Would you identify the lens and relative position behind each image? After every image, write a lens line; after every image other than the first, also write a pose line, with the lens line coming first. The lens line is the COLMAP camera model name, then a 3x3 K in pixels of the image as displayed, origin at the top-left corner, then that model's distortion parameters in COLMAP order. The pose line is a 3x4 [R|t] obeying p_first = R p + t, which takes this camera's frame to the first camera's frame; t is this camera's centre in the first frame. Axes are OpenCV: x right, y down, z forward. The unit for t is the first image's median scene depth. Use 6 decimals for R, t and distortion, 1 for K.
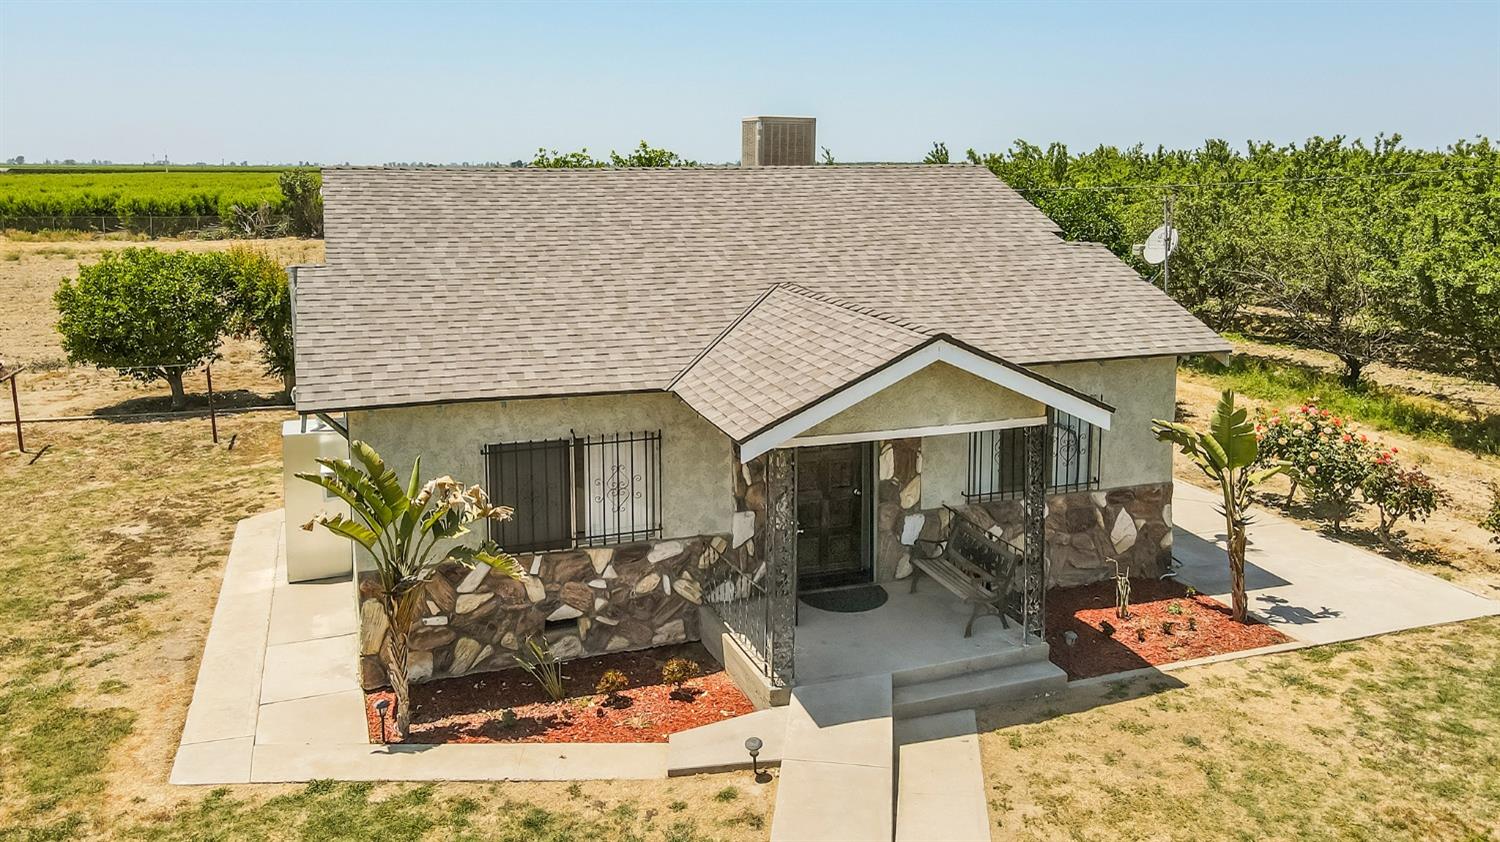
lens RADIAL K [[1108.0, 0, 762.0], [0, 1108.0, 361.7], [0, 0, 1]] dist [0.004758, 0.036571]
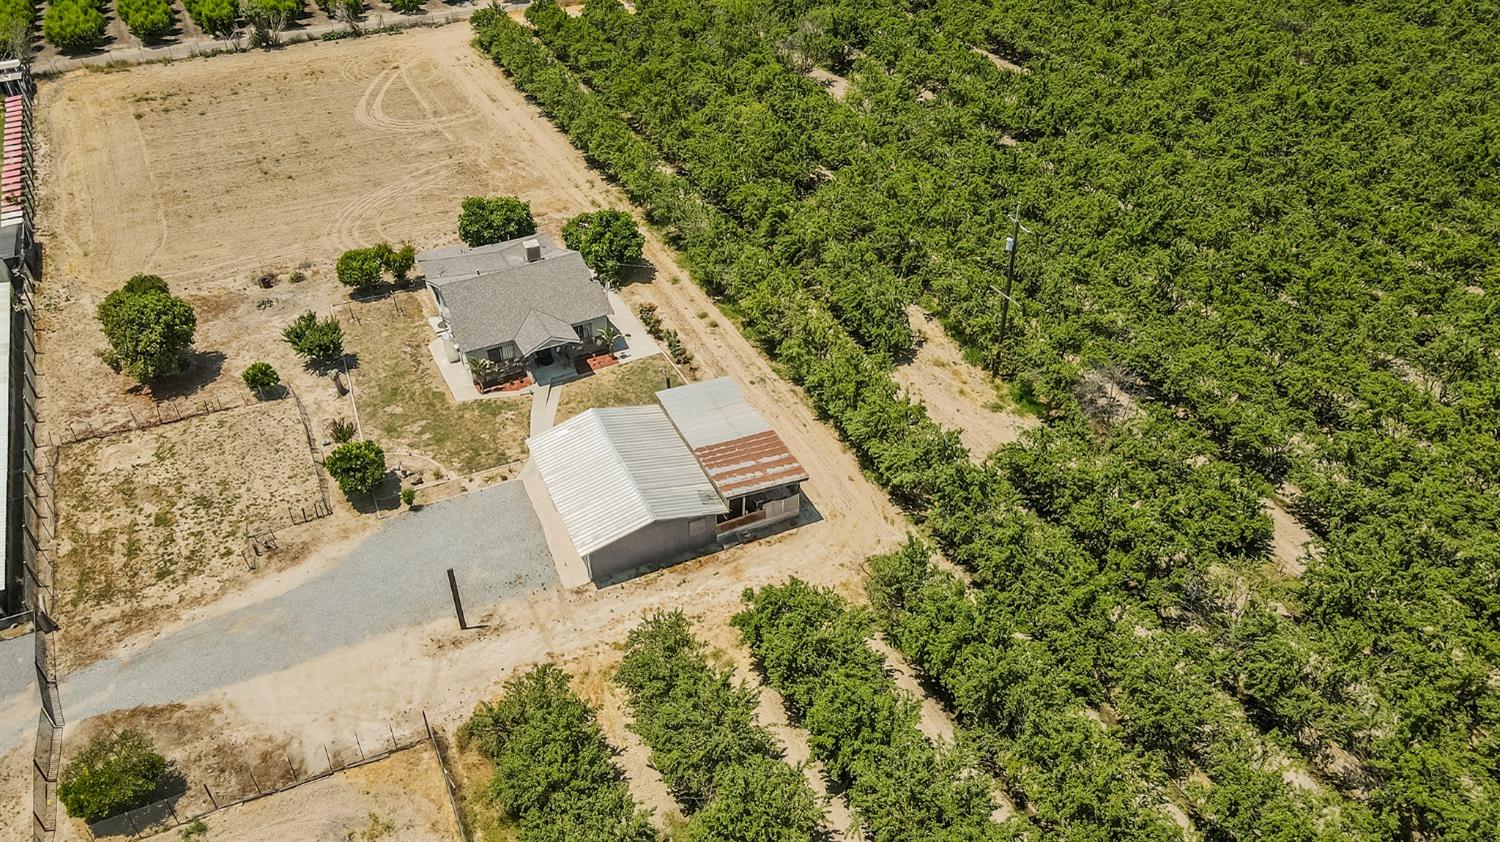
lens RADIAL K [[1108.0, 0, 748.1], [0, 1108.0, 416.1], [0, 0, 1]] dist [0.004758, 0.036571]
pose [[0.990467, -0.087798, 0.106148, 0.529205], [0.029919, 0.889283, 0.456378, -2.416375], [-0.134464, -0.448851, 0.883432, -4.964649]]
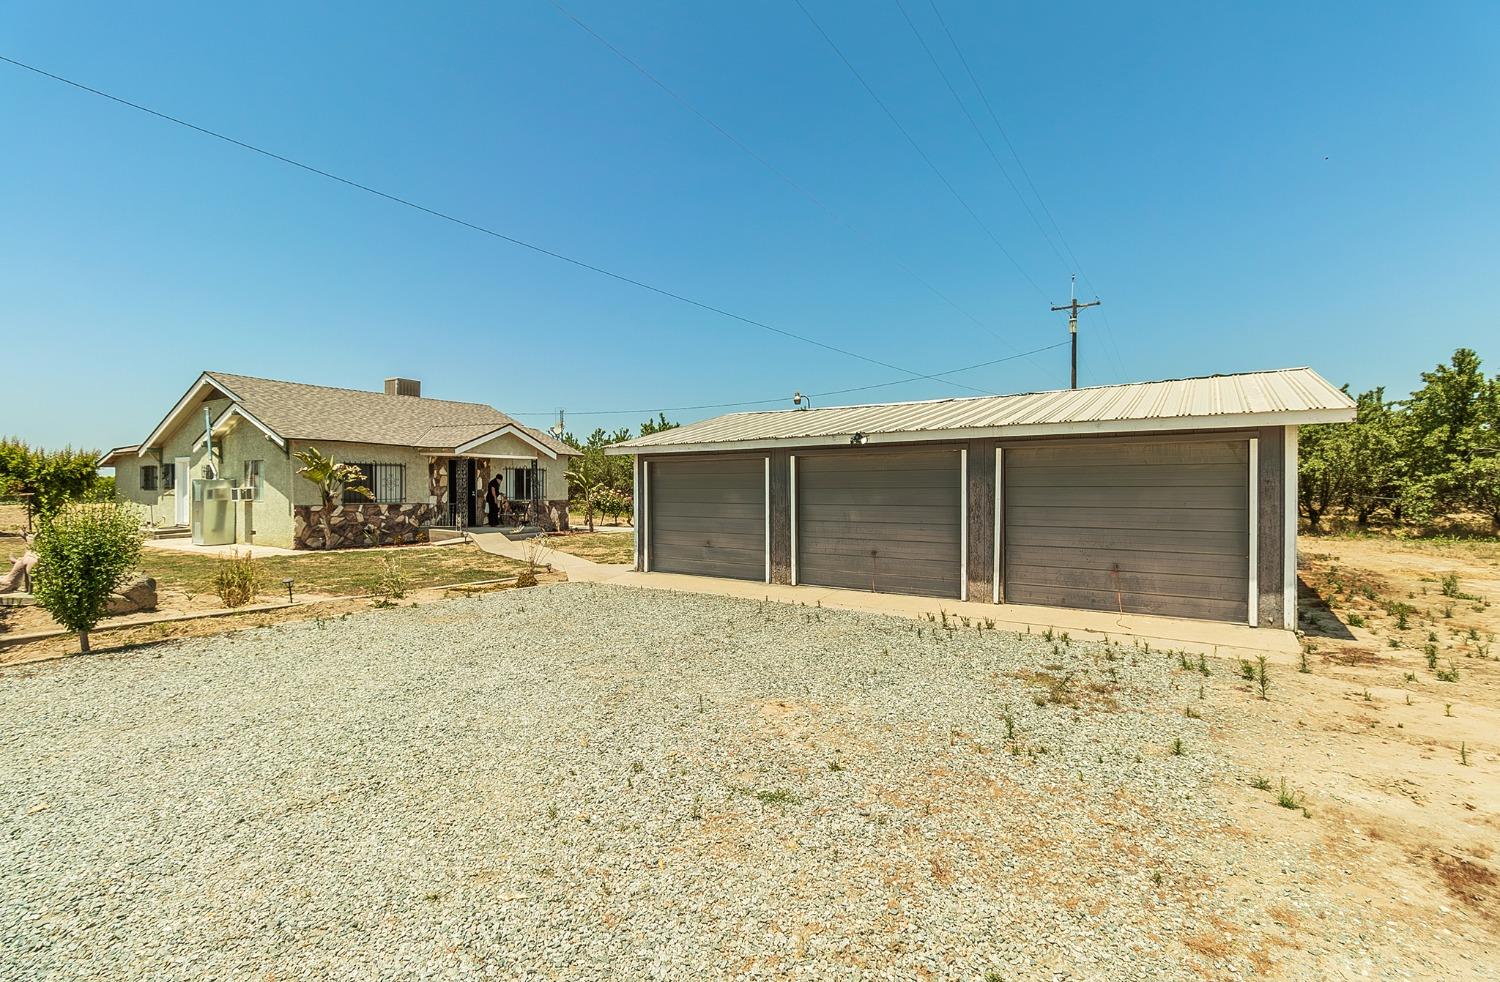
lens RADIAL K [[674.1, 0, 751.3], [0, 674.1, 495.9], [0, 0, 1]] dist [0.001973, 0.000030]
pose [[0.773196, -0.006849, 0.634130, -0.509518], [0.105498, 0.987397, -0.117970, 0.447659], [-0.625331, 0.158113, 0.764174, -0.903672]]
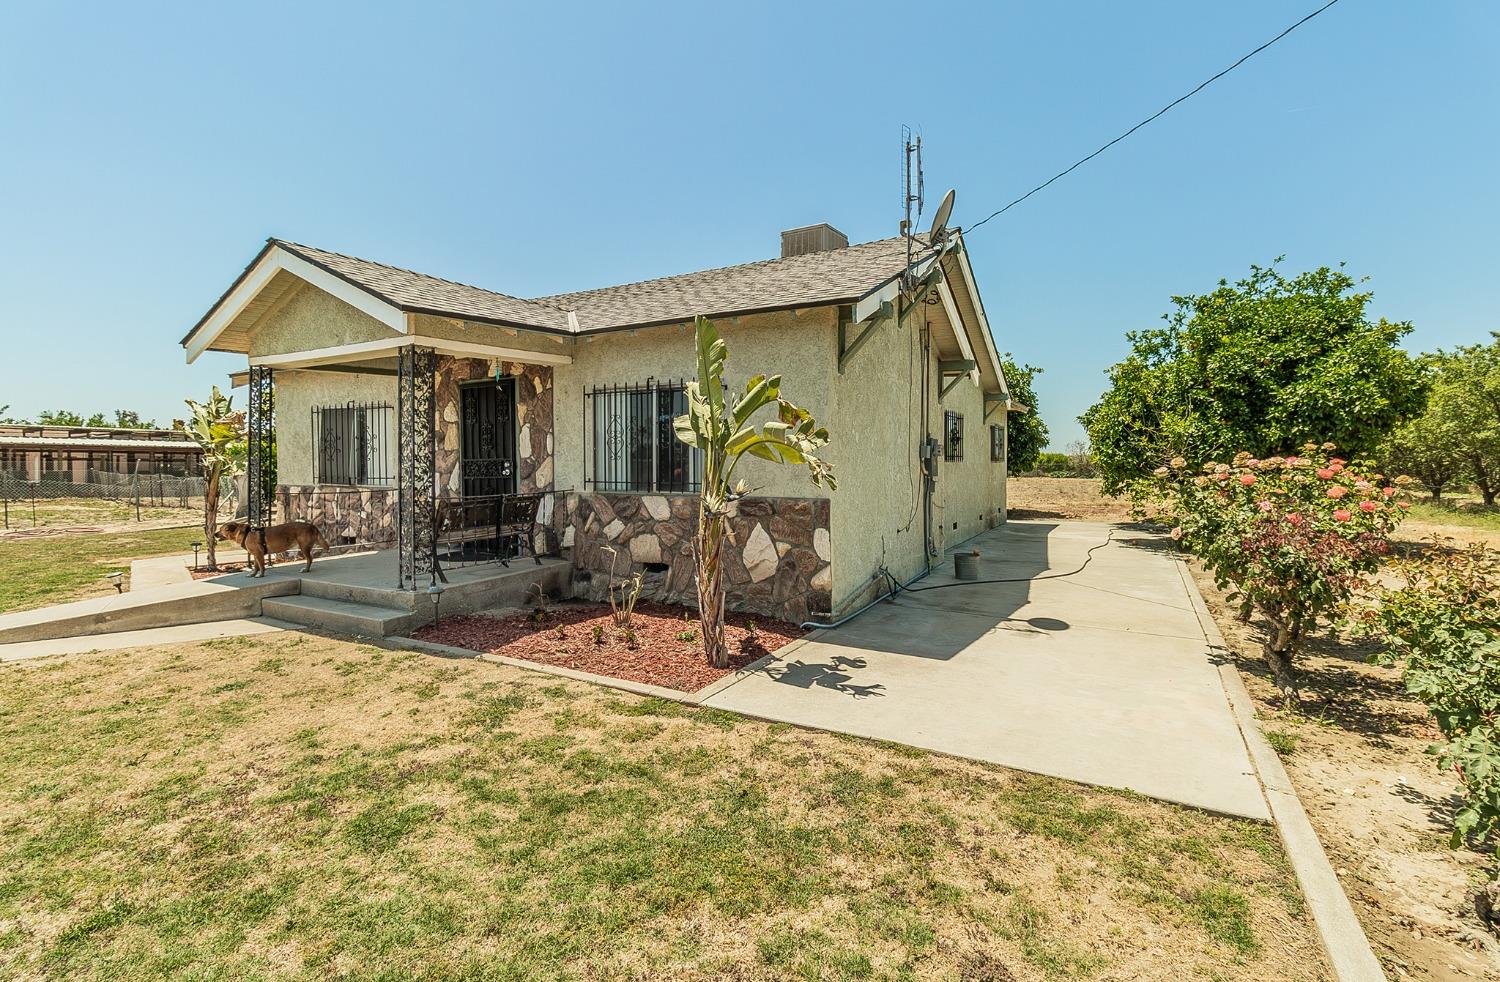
lens RADIAL K [[674.1, 0, 761.5], [0, 674.1, 491.5], [0, 0, 1]] dist [0.001973, 0.000030]
pose [[0.668282, 0.030192, -0.743295, 0.812352], [-0.126381, 0.989259, -0.073444, 0.170787], [0.733094, 0.143020, 0.664920, 0.799382]]
